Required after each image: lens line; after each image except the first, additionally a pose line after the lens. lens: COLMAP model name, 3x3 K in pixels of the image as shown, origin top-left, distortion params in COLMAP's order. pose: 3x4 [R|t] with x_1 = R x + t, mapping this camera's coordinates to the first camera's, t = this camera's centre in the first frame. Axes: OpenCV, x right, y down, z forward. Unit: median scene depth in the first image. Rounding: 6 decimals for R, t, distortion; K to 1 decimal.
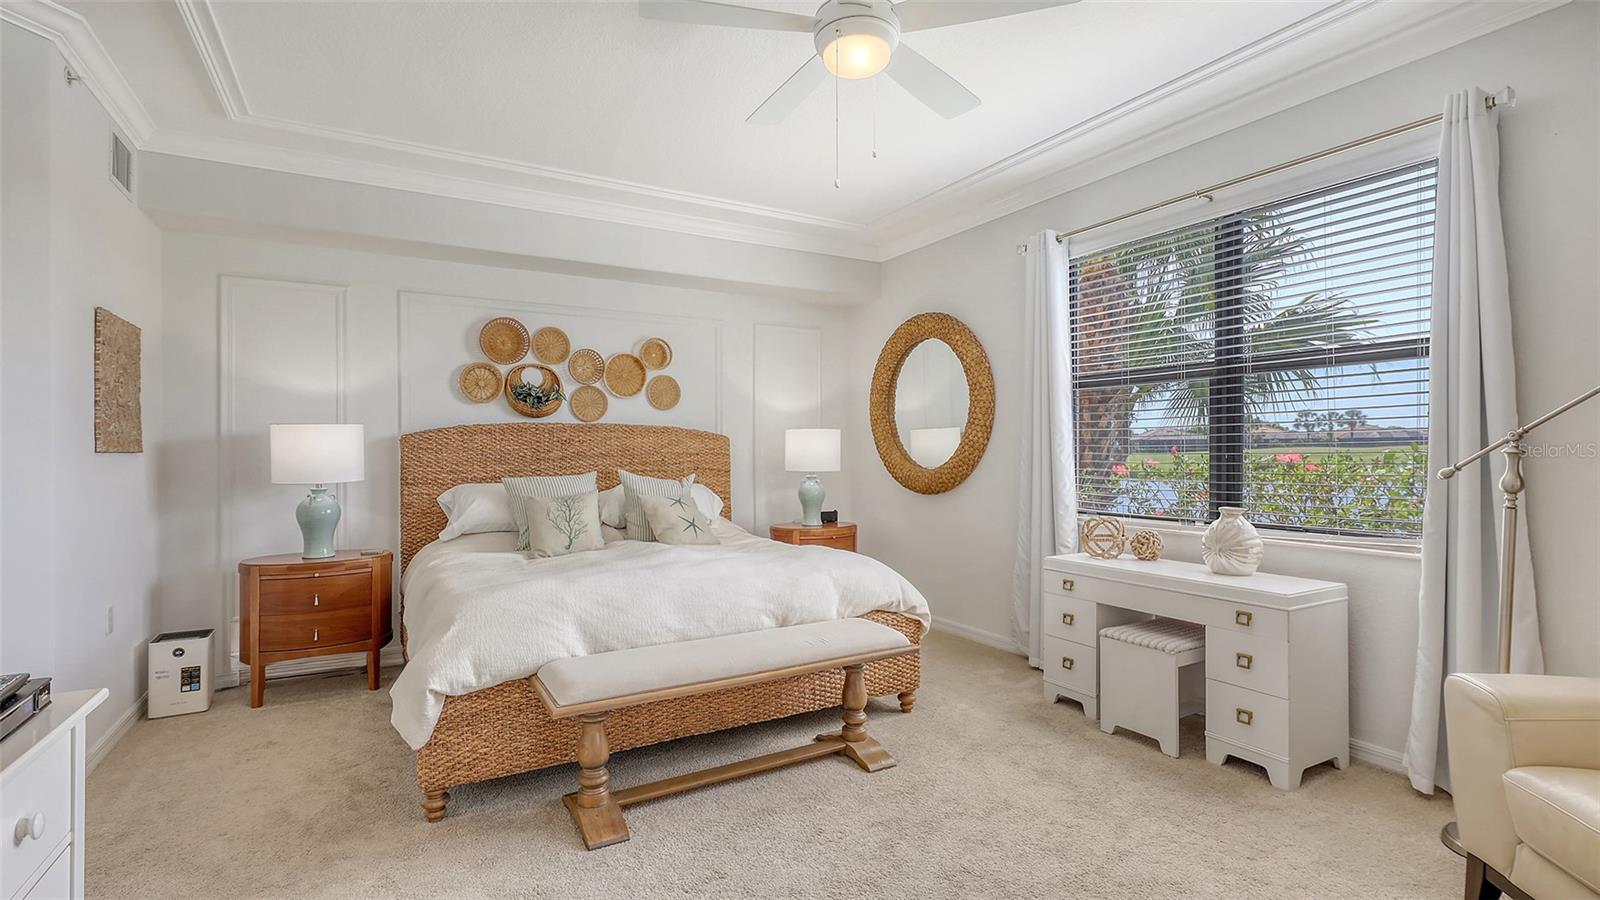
lens RADIAL K [[769.5, 0, 796.6], [0, 769.5, 443.7], [0, 0, 1]] dist [-0.001145, -0.000020]
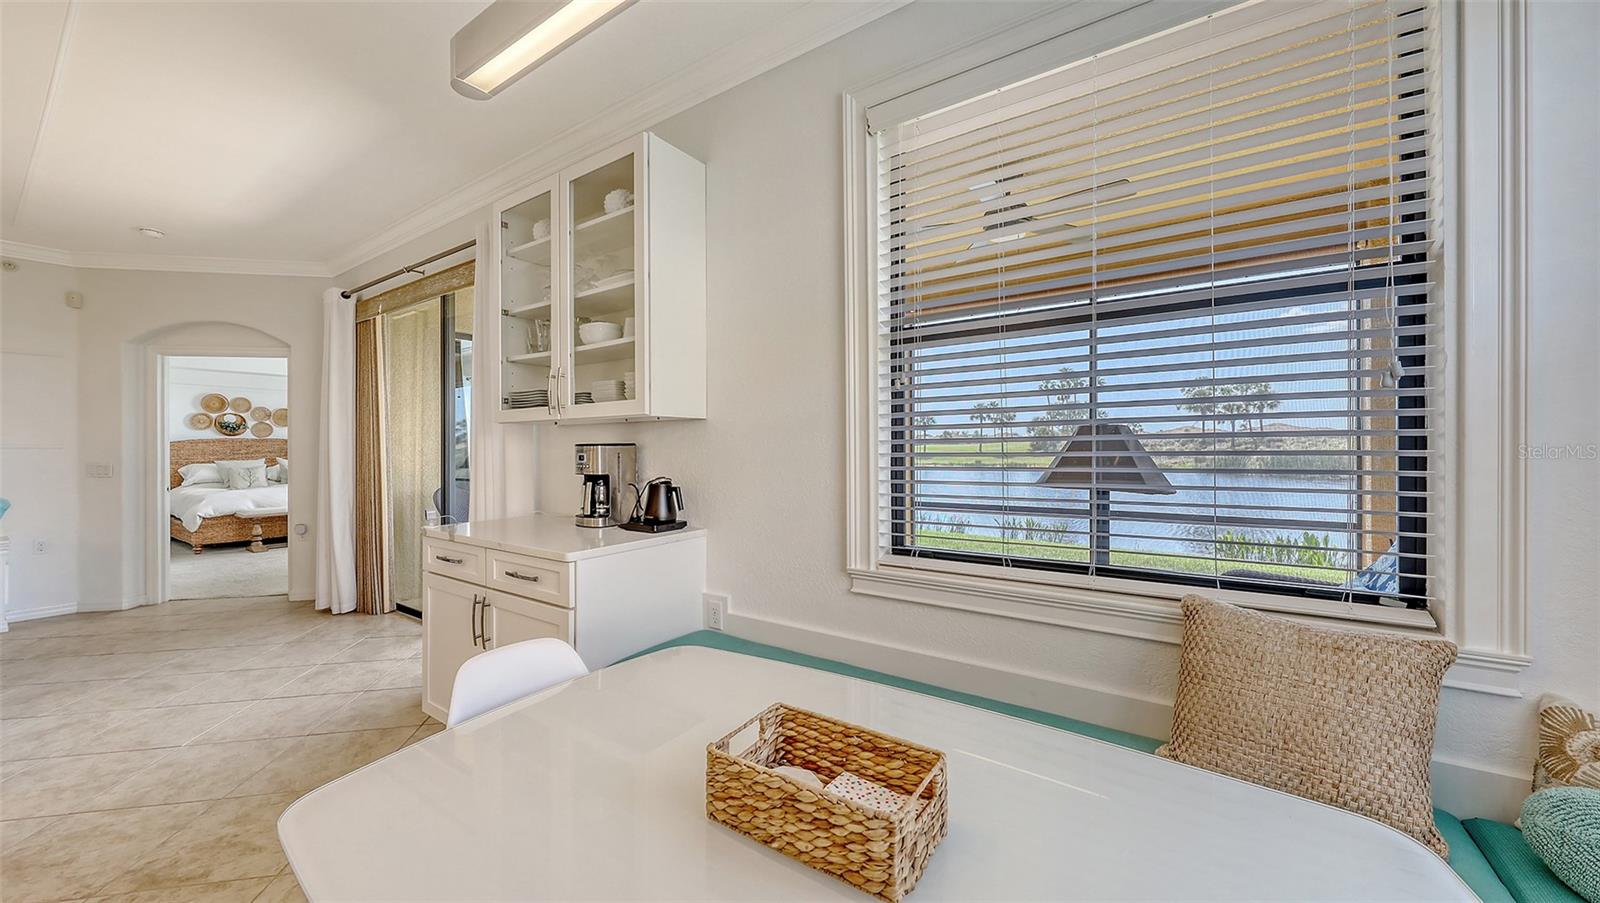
lens RADIAL K [[587.0, 0, 796.7], [0, 587.0, 444.1], [0, 0, 1]] dist [0.000355, -0.000539]
pose [[0.903272, -0.002114, 0.429063, 0.450837], [0.004990, 0.999972, -0.005578, 0.009221], [-0.429039, 0.007179, 0.903258, -1.363950]]
